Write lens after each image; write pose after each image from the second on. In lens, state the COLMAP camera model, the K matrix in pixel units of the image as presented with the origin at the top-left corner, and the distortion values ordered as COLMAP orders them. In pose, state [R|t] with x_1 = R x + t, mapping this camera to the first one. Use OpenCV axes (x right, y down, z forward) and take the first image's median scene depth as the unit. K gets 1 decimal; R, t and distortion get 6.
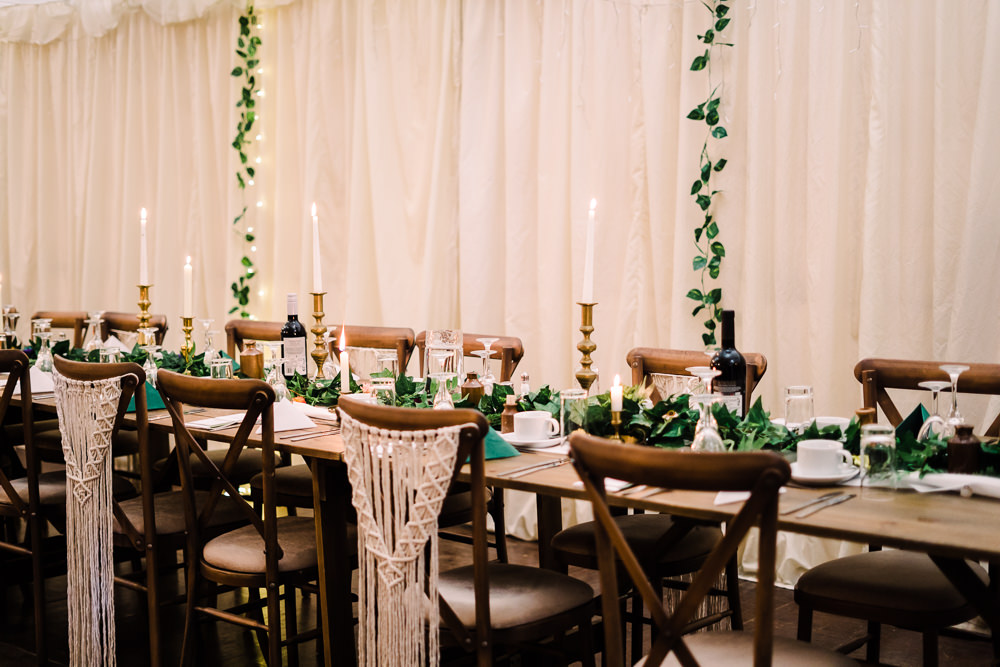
lens RADIAL K [[1466.6, 0, 500.0], [0, 1466.6, 333.5], [0, 0, 1]] dist [-0.041181, 0.030265]
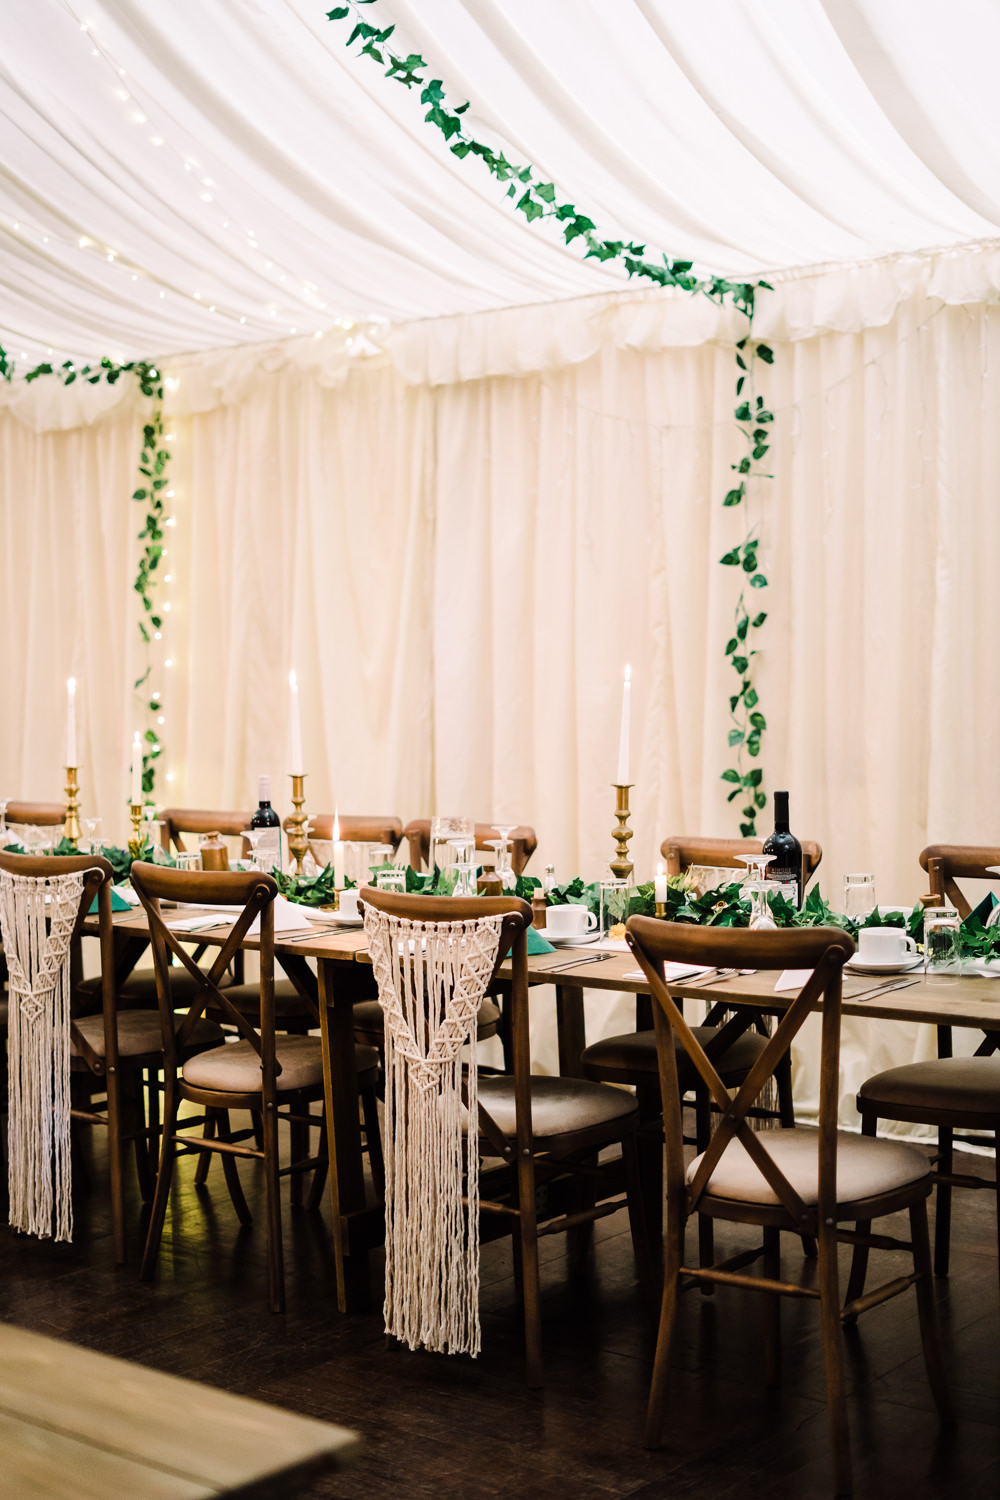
lens RADIAL K [[2199.9, 0, 500.0], [0, 2199.9, 750.0], [0, 0, 1]] dist [-0.041181, 0.030265]
pose [[0.999039, -0.003207, 0.043721, -0.066736], [0.004968, 0.999178, -0.040225, 0.010555], [-0.043556, 0.040403, 0.998234, -0.305273]]
